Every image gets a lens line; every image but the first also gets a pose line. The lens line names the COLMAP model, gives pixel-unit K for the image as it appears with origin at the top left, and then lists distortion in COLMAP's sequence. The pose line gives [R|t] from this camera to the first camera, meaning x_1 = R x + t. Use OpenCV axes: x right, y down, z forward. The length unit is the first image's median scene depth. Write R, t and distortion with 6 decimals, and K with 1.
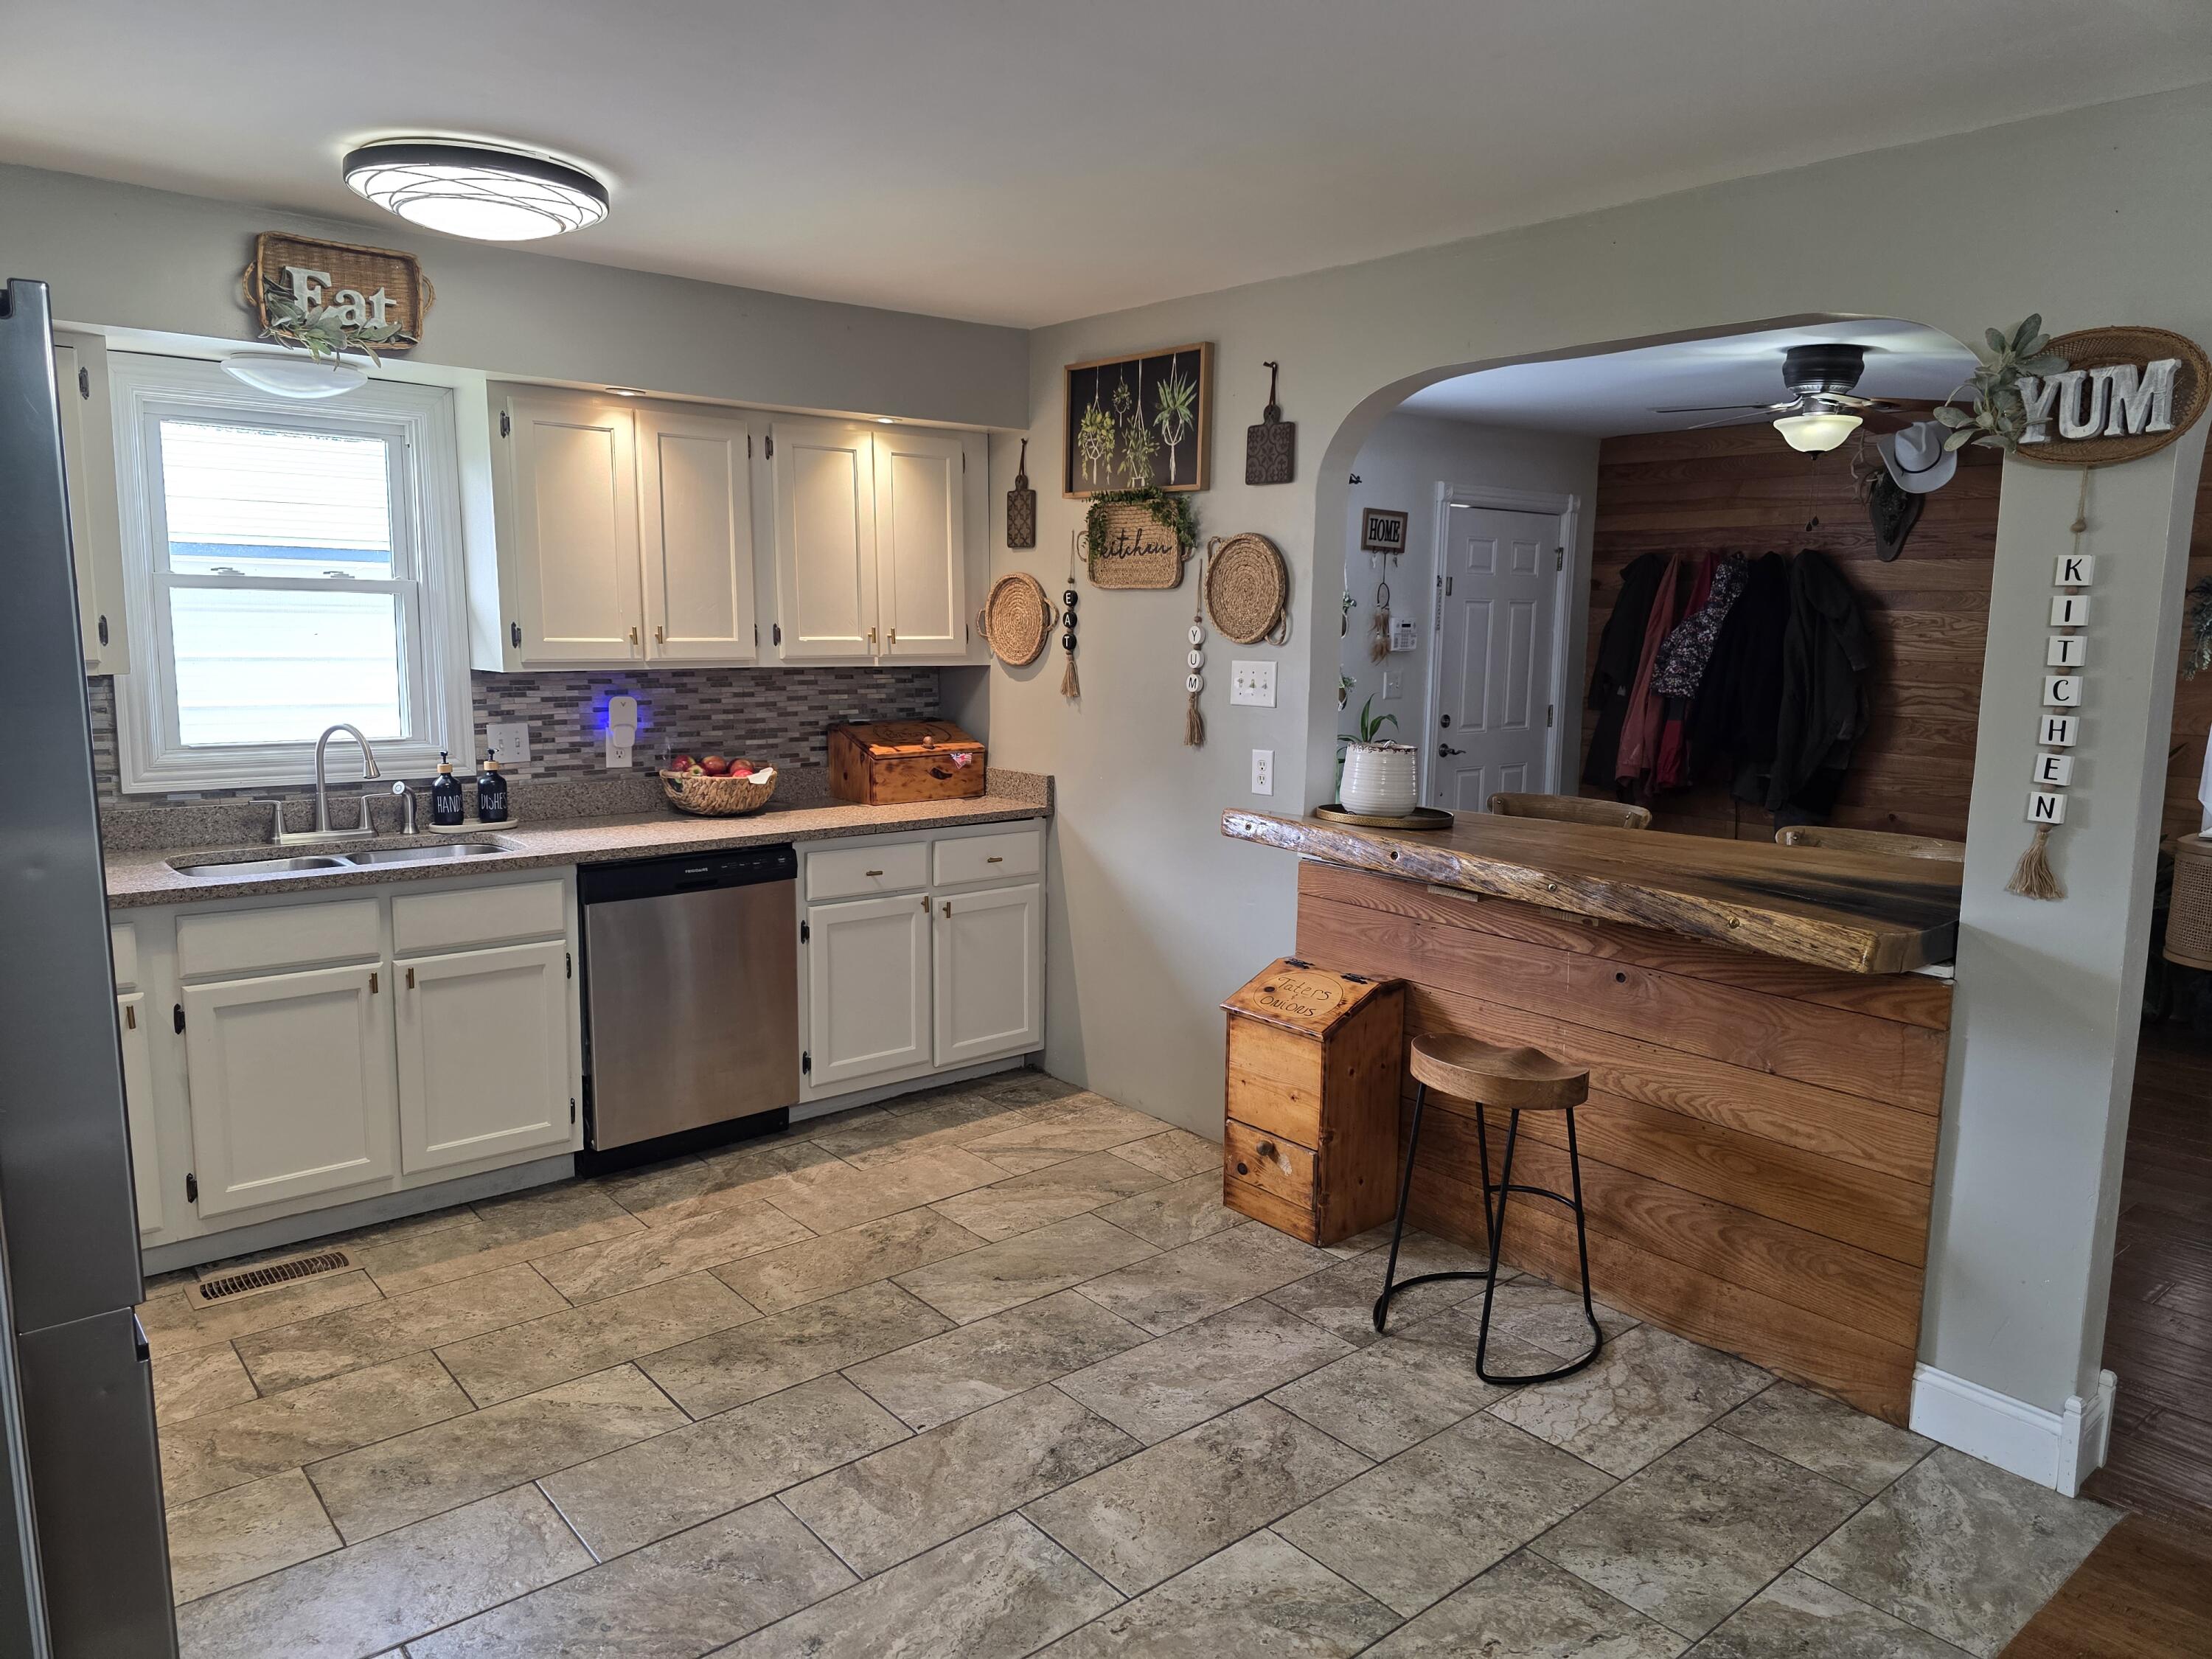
lens RADIAL K [[1488.3, 0, 1104.6], [0, 1488.3, 826.5], [0, 0, 1]] dist [0.088732, -0.095922]
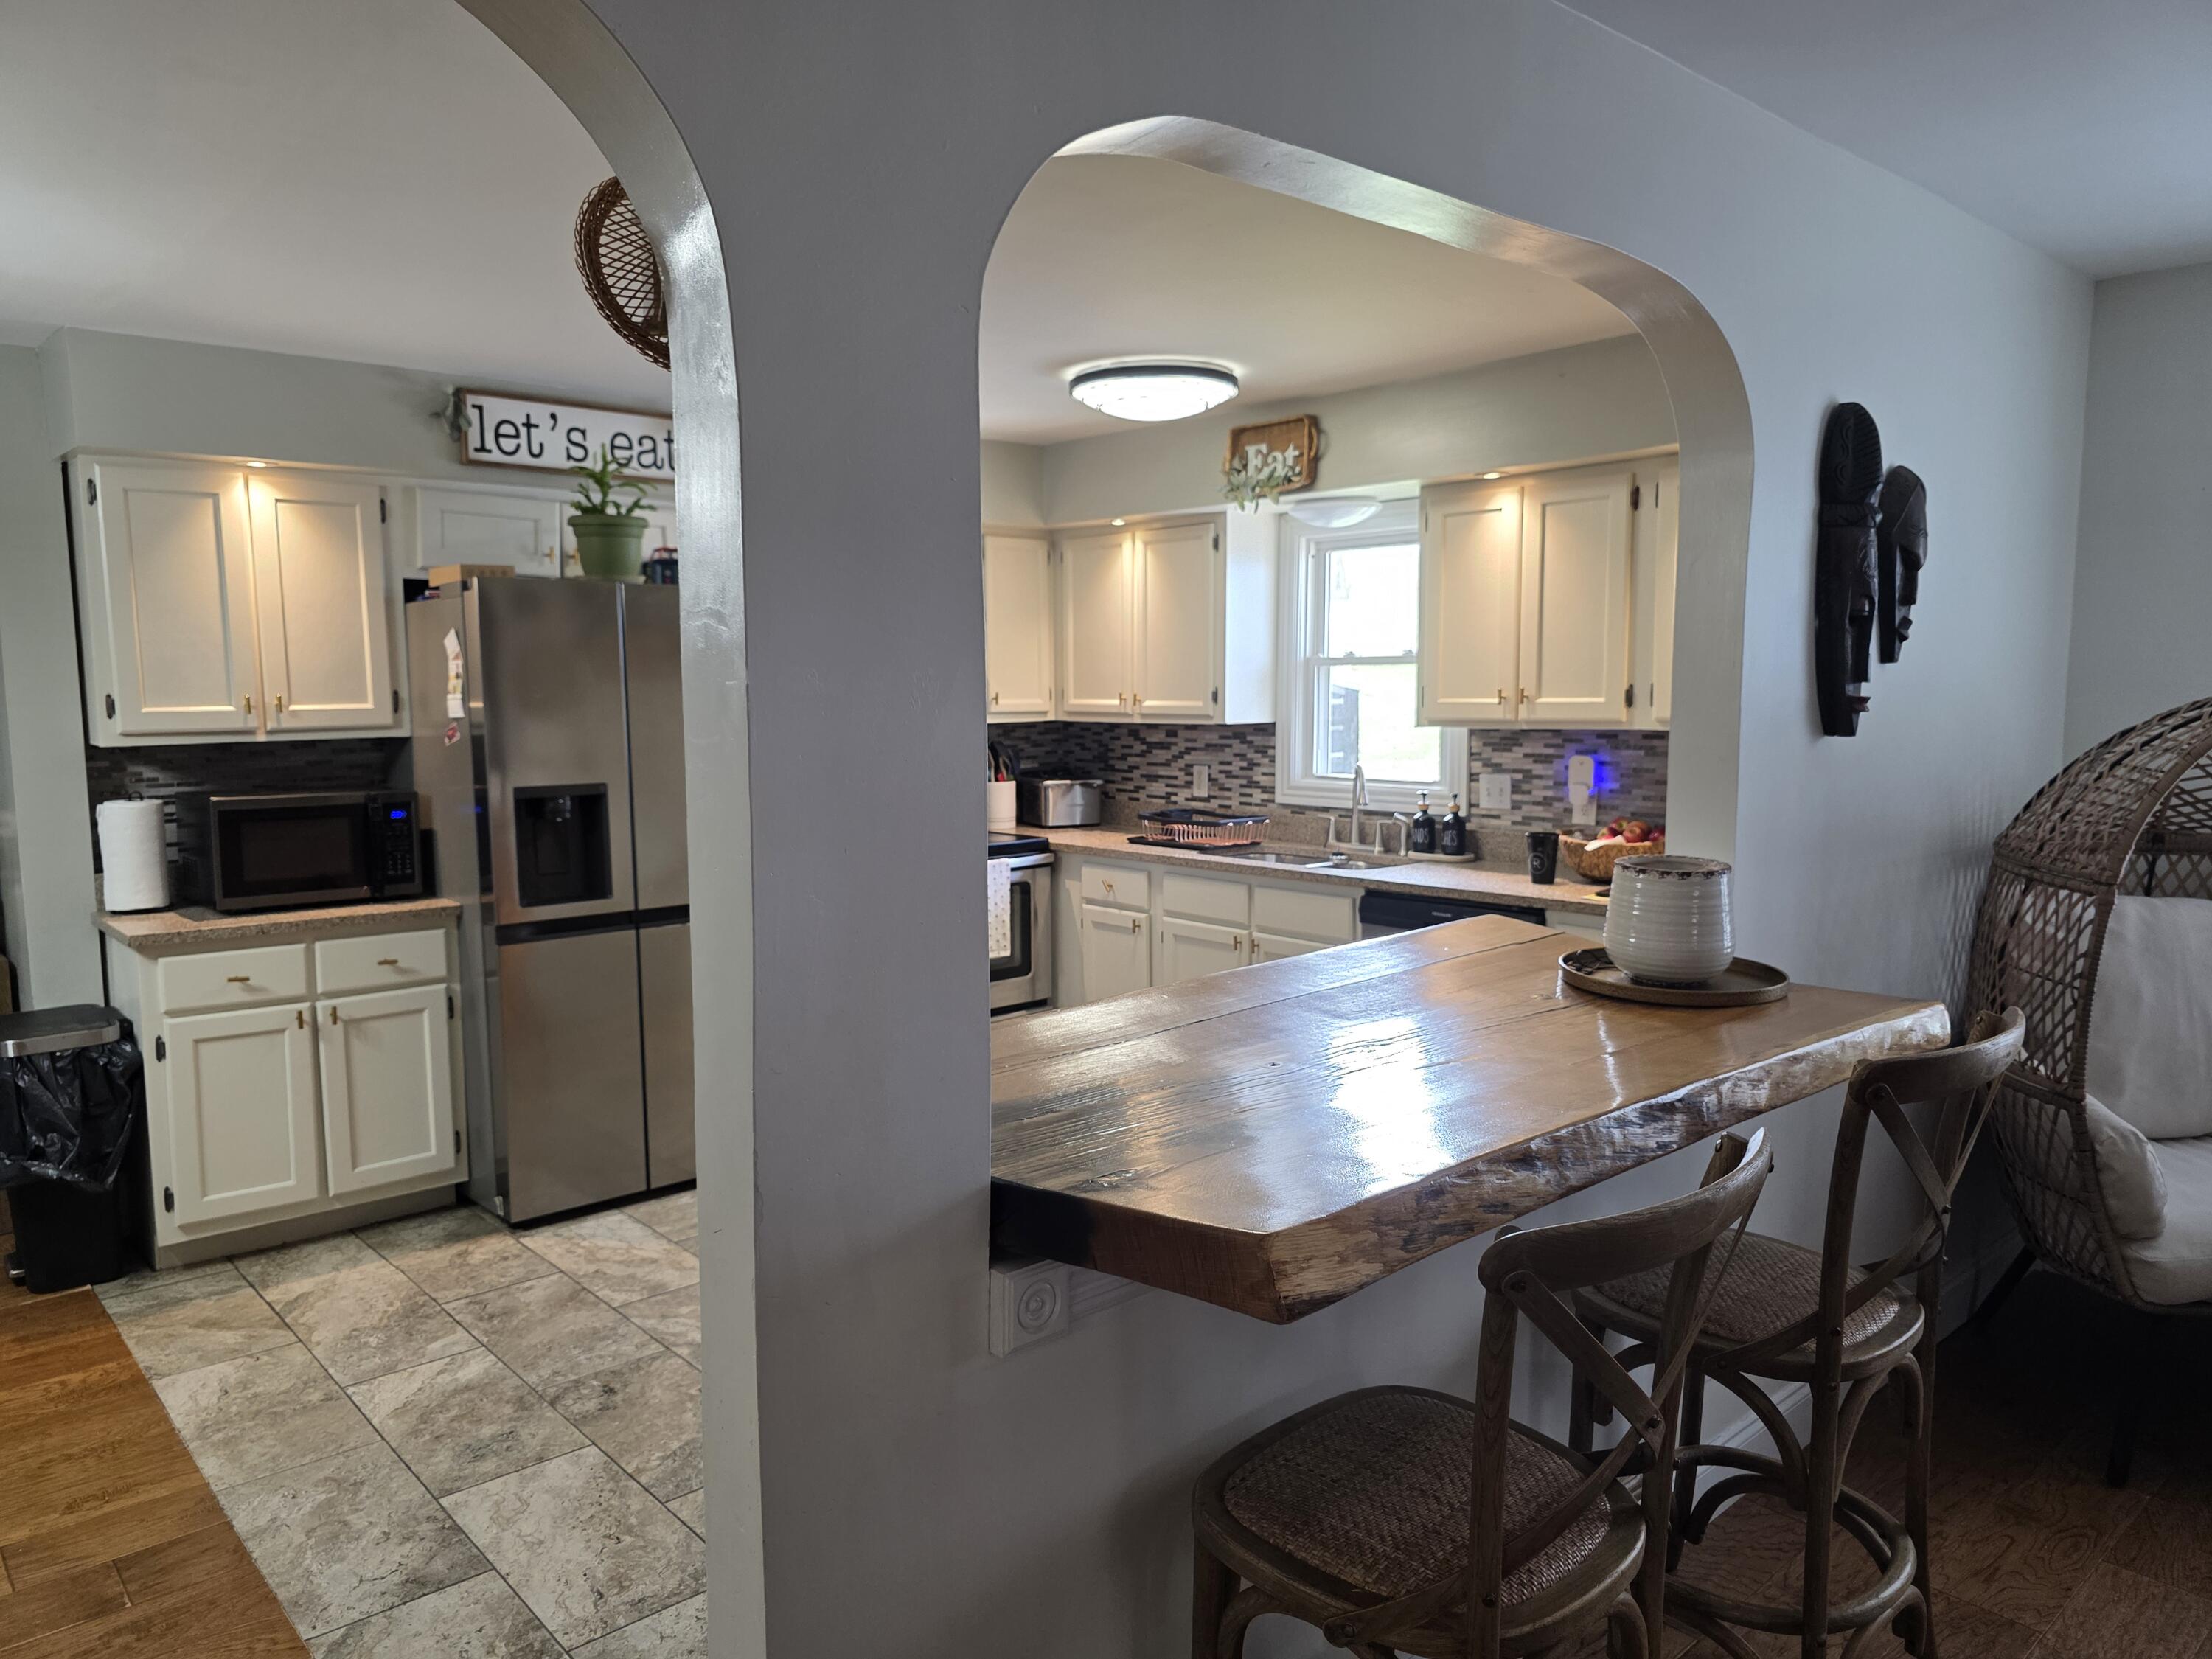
lens RADIAL K [[1493.9, 0, 1100.1], [0, 1493.9, 843.0], [0, 0, 1]] dist [0.086240, -0.093883]
pose [[0.031983, 0.093232, -0.995131, 0.734755], [-0.130451, 0.987513, 0.088326, -0.078723], [0.990939, 0.126991, 0.043746, 0.660293]]
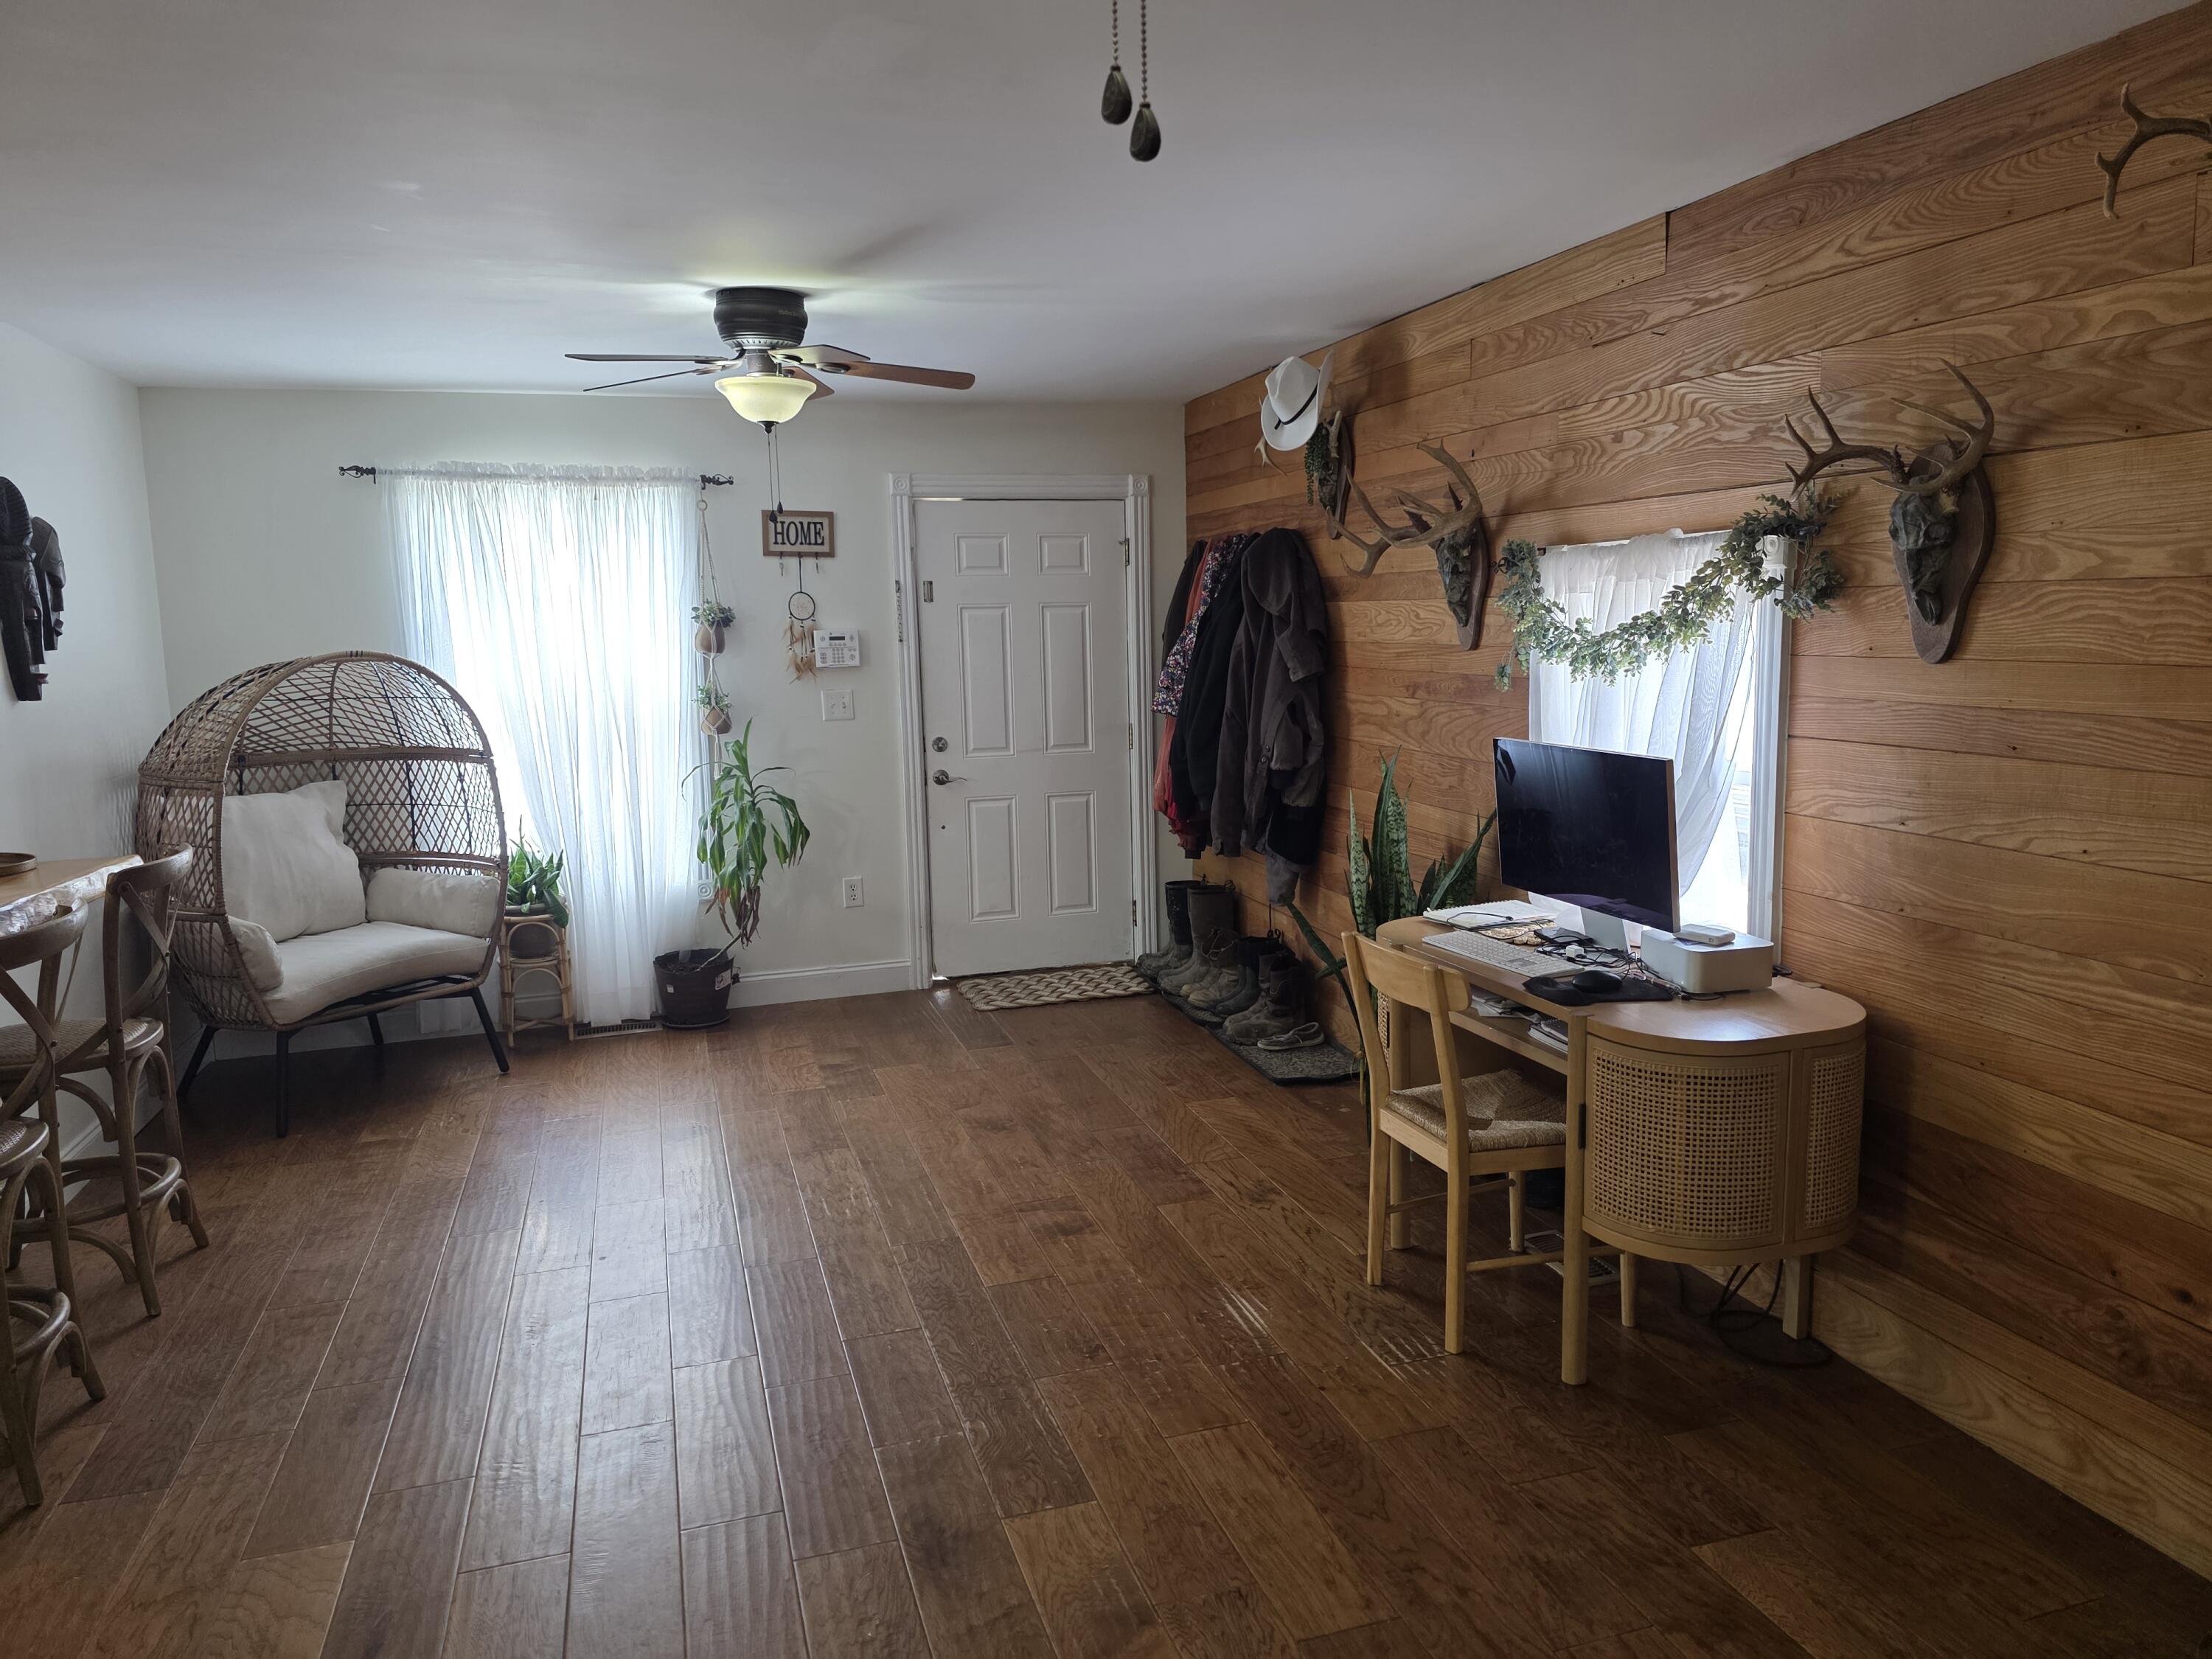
lens RADIAL K [[1480.3, 0, 1088.9], [0, 1480.3, 822.8], [0, 0, 1]] dist [0.073712, -0.073025]
pose [[0.916925, 0.016253, -0.398728, 1.087566], [-0.017504, 0.999847, 0.000505, -0.043173], [0.398675, 0.006516, 0.917069, 0.390825]]
